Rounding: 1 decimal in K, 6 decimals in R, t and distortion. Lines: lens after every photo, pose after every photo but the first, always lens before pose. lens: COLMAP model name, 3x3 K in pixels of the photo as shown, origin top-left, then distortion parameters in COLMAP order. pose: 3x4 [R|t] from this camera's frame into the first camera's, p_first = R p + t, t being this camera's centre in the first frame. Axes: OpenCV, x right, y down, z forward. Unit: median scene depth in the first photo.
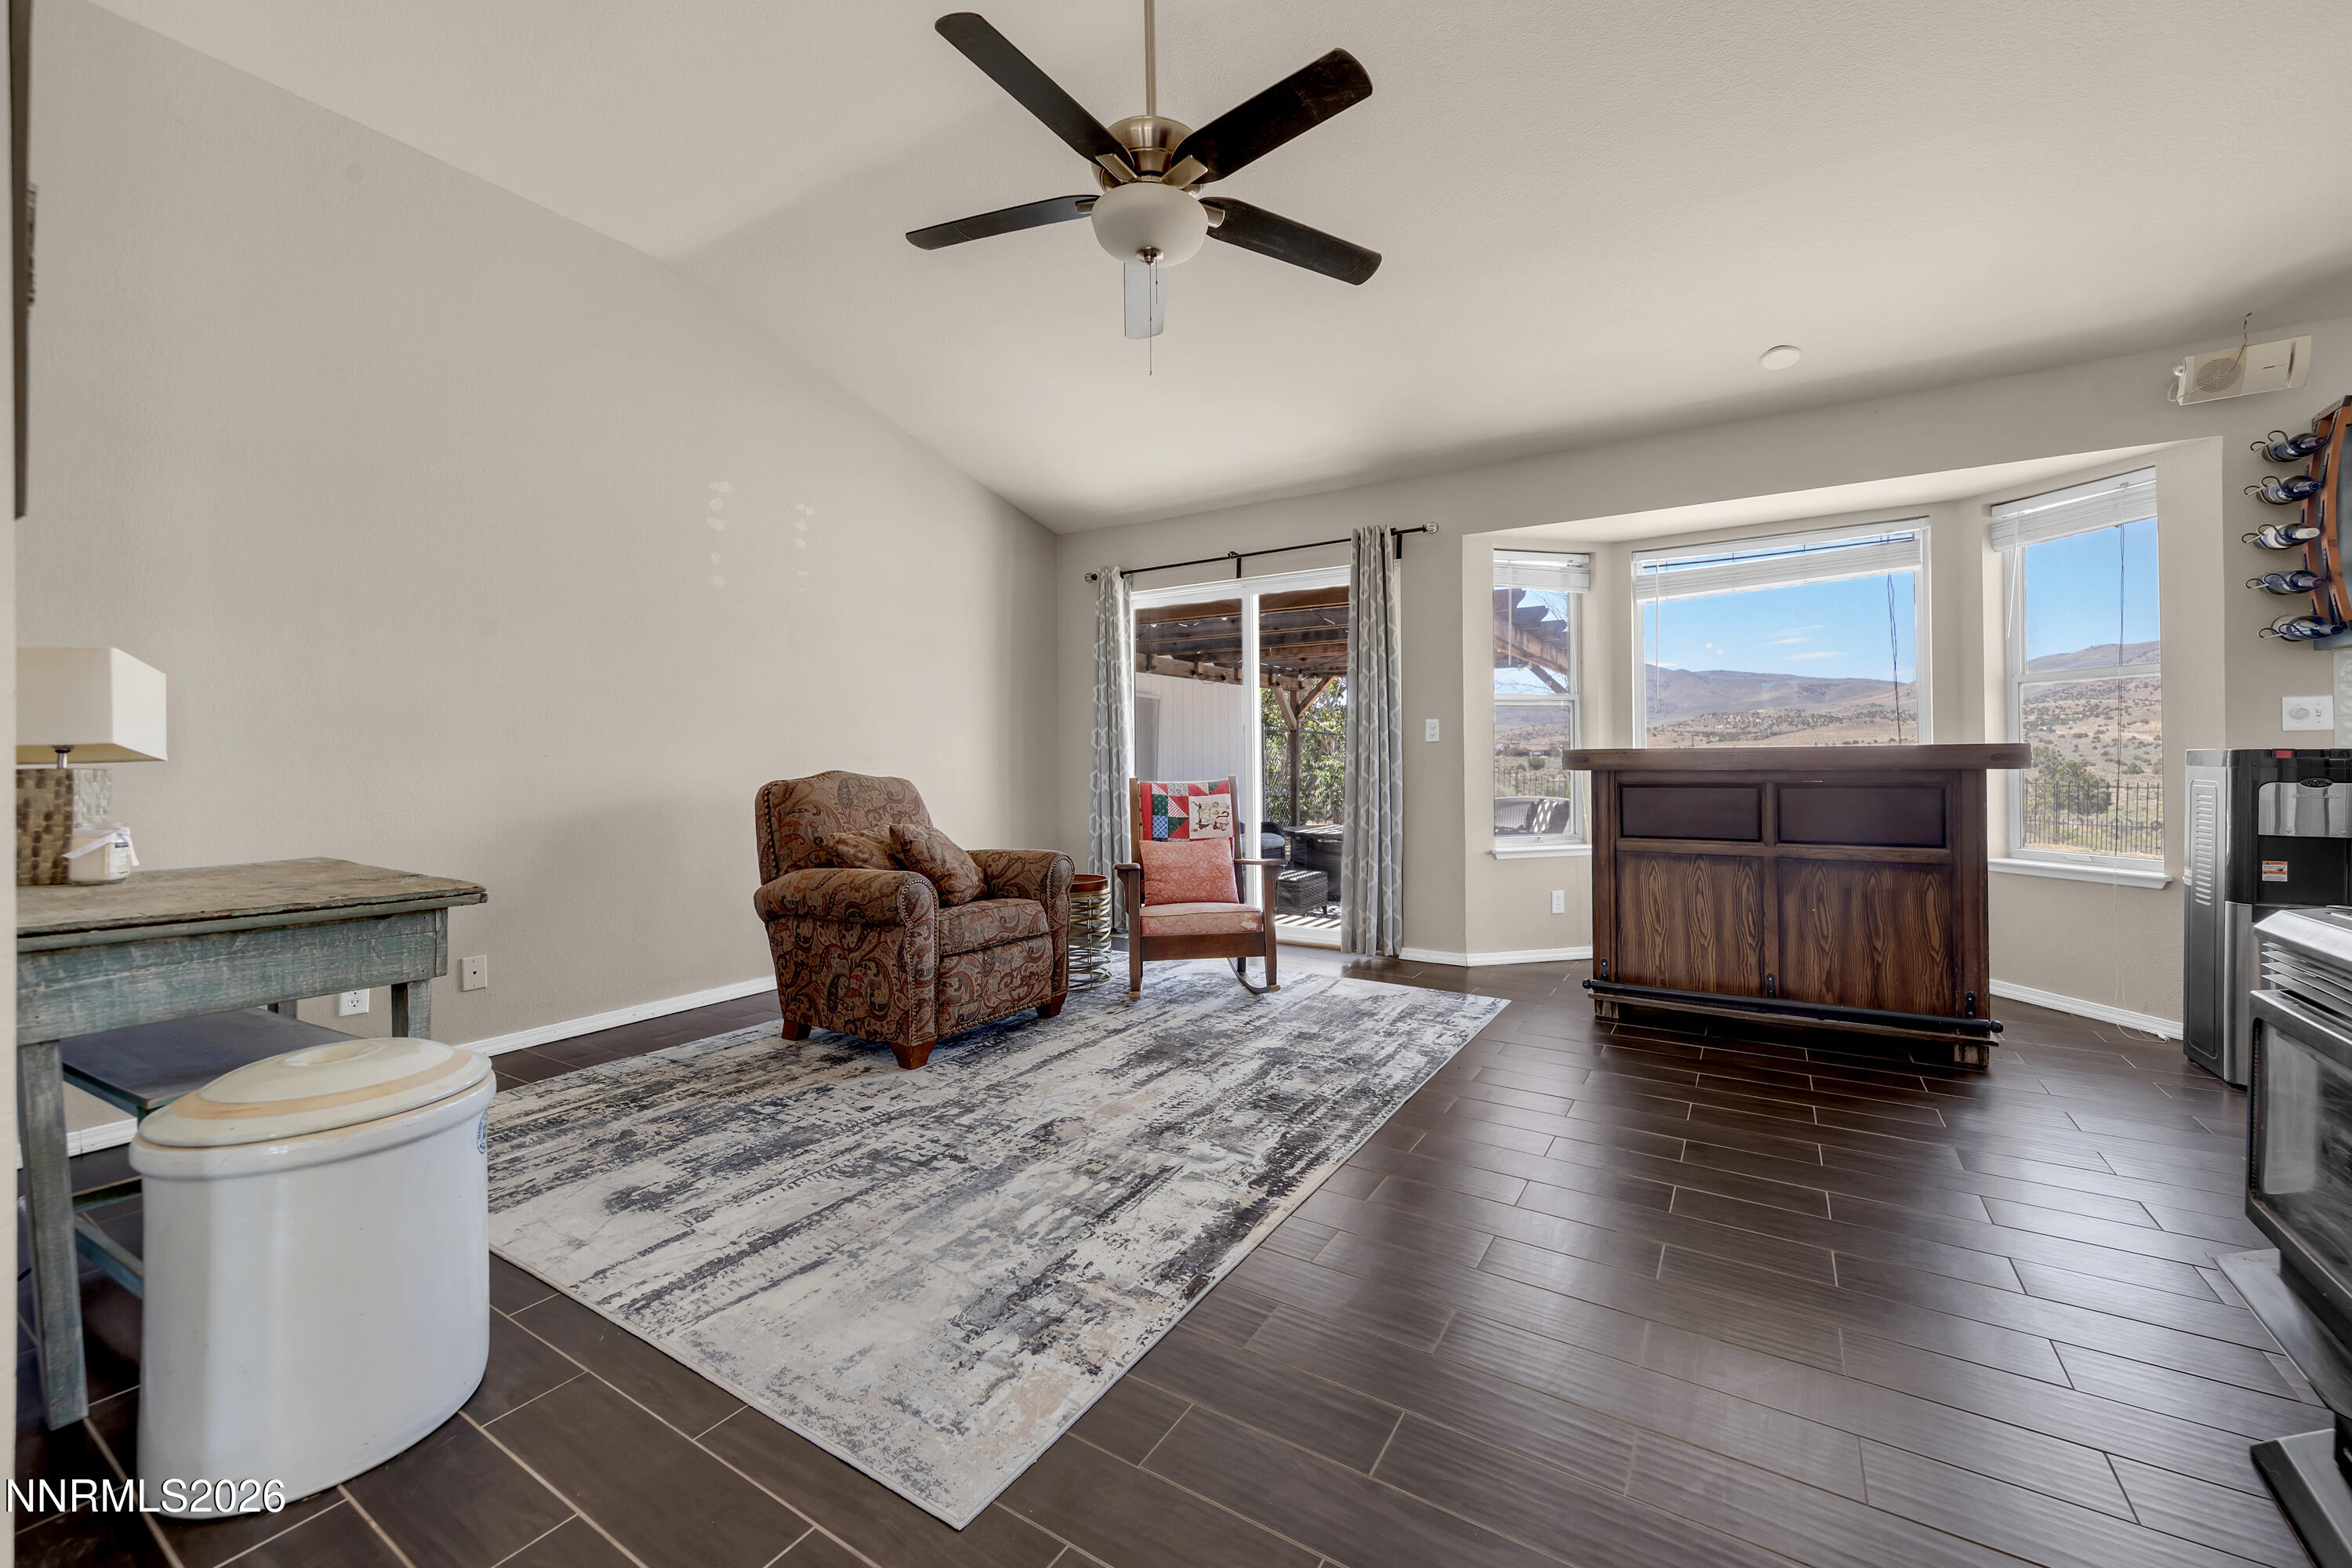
lens RADIAL K [[917.6, 0, 1217.9], [0, 917.6, 763.3], [0, 0, 1]] dist [0.011066, 0.000069]
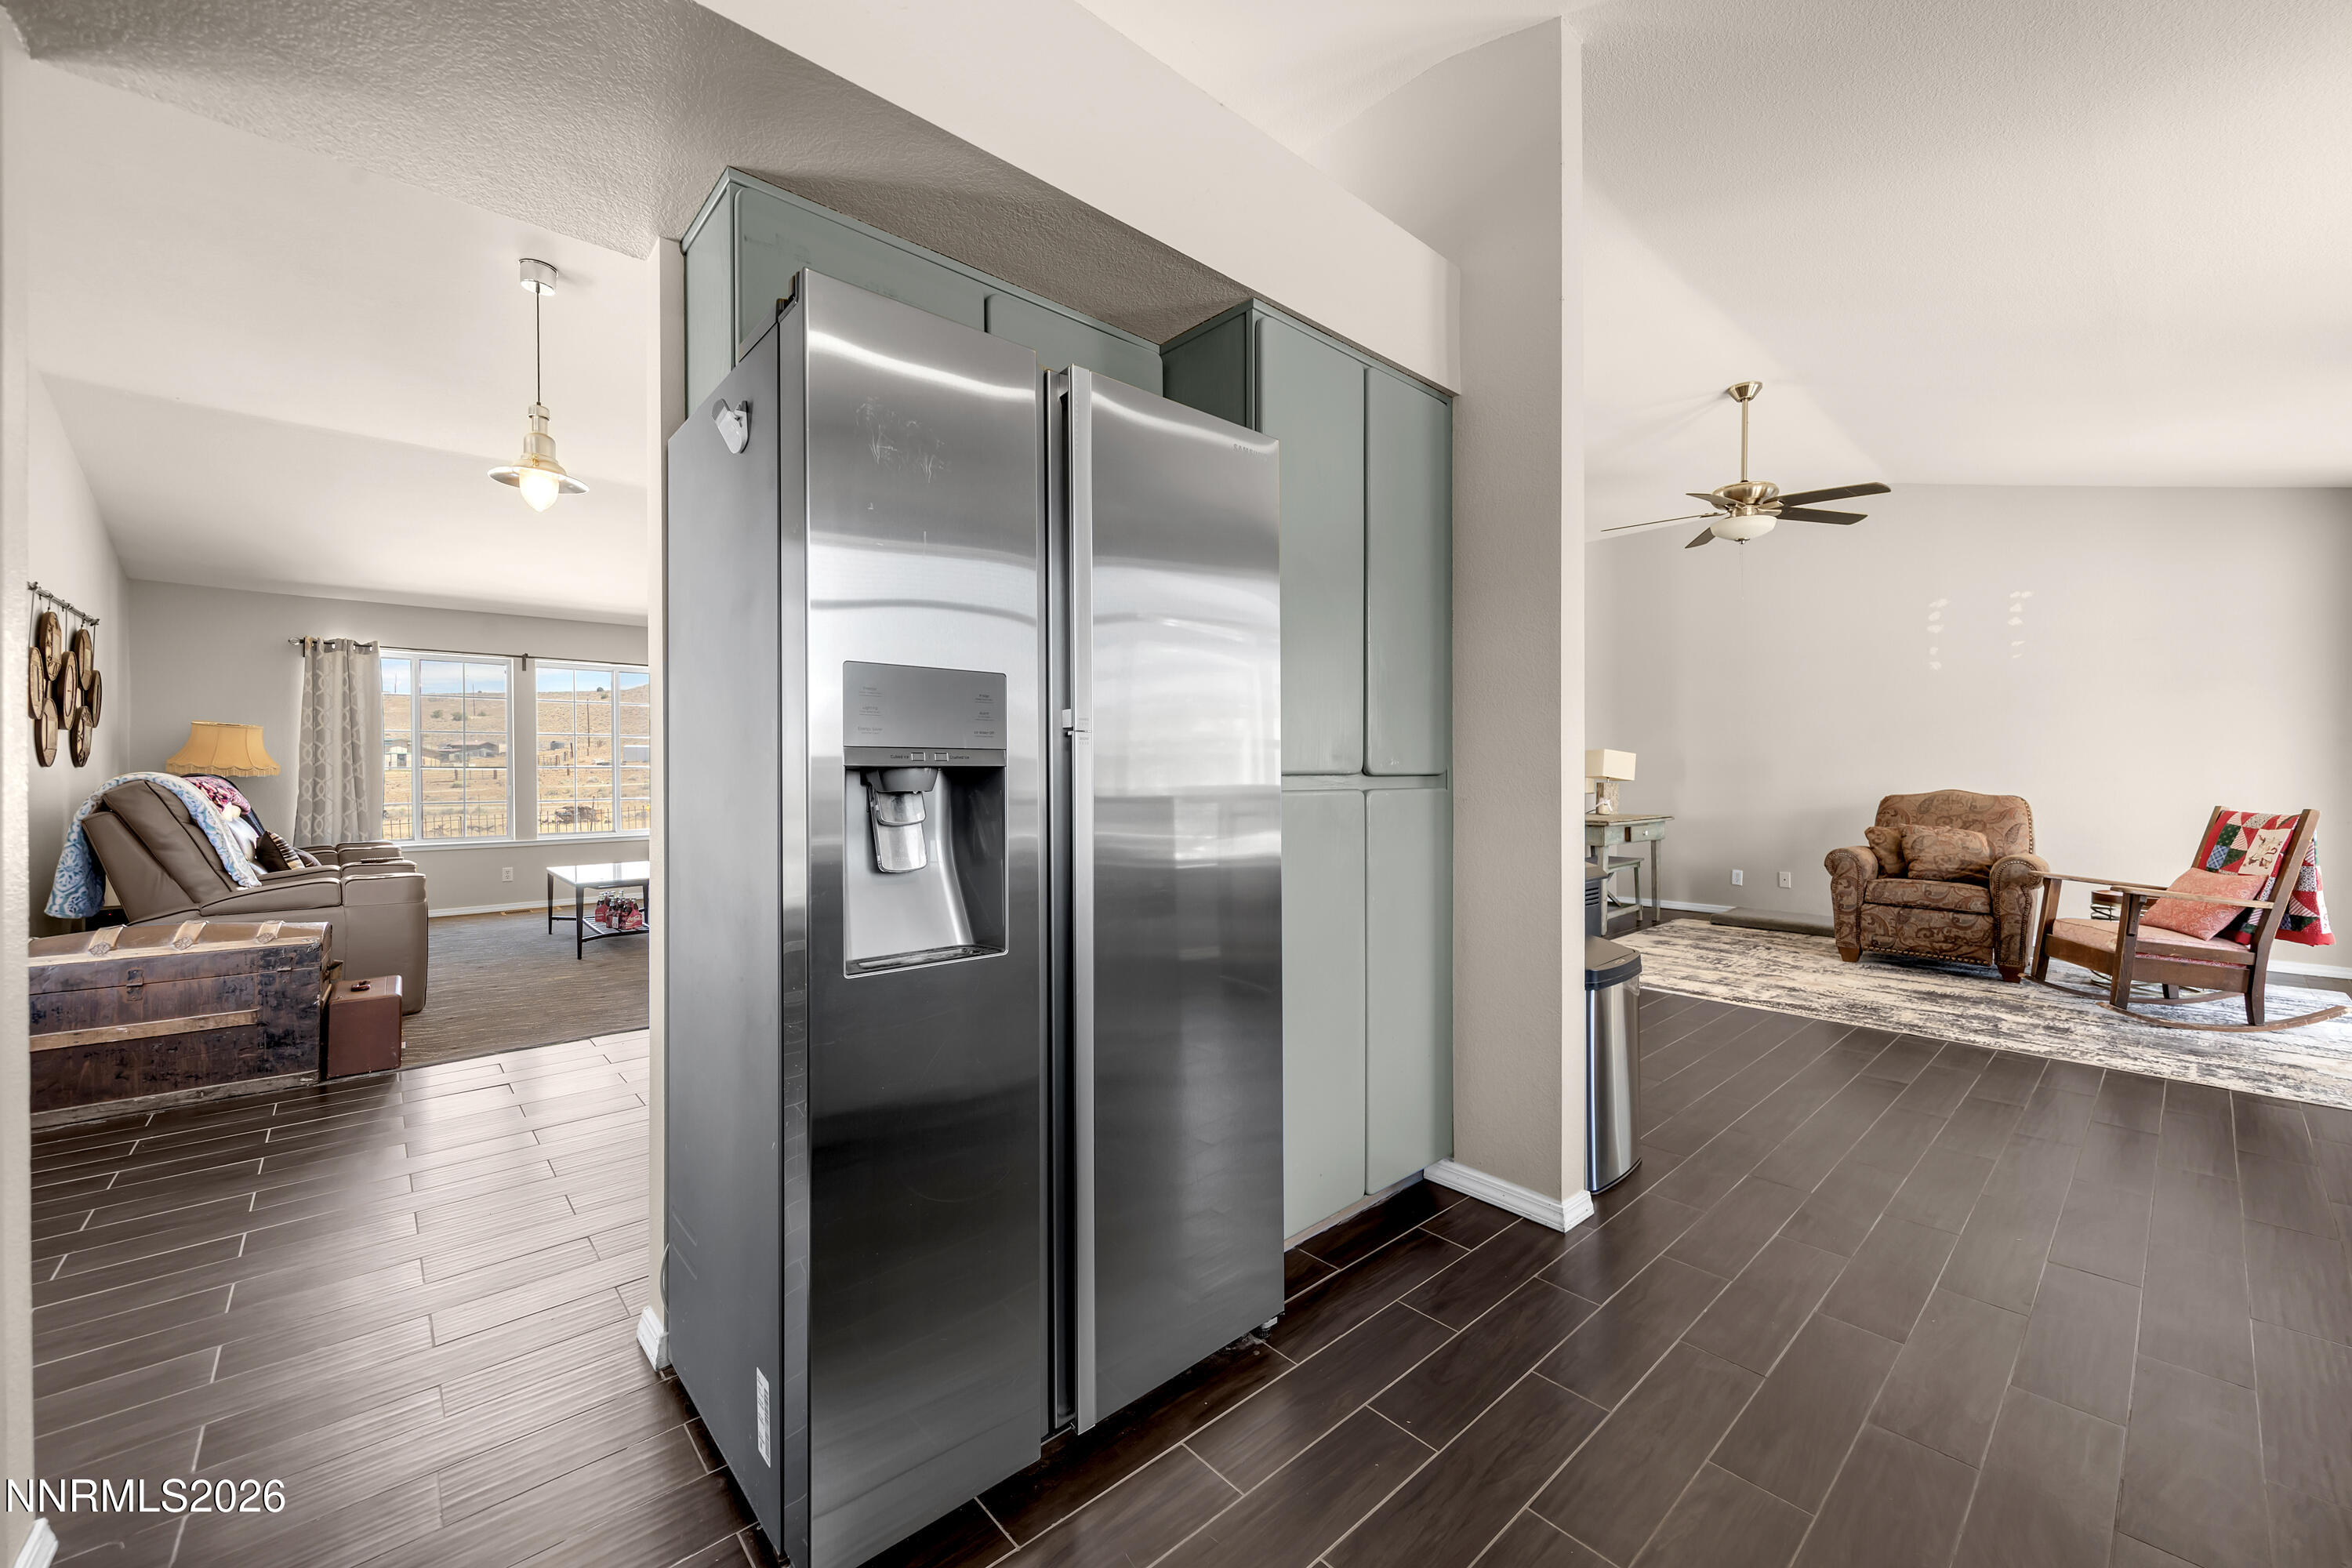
lens RADIAL K [[911.1, 0, 1188.9], [0, 911.1, 773.6], [0, 0, 1]] dist [0.005892, -0.000286]
pose [[-0.293465, 0.011215, -0.955904, 1.928990], [0.003693, 0.999937, 0.010598, -0.053197], [0.955963, -0.000420, -0.293488, 0.368310]]
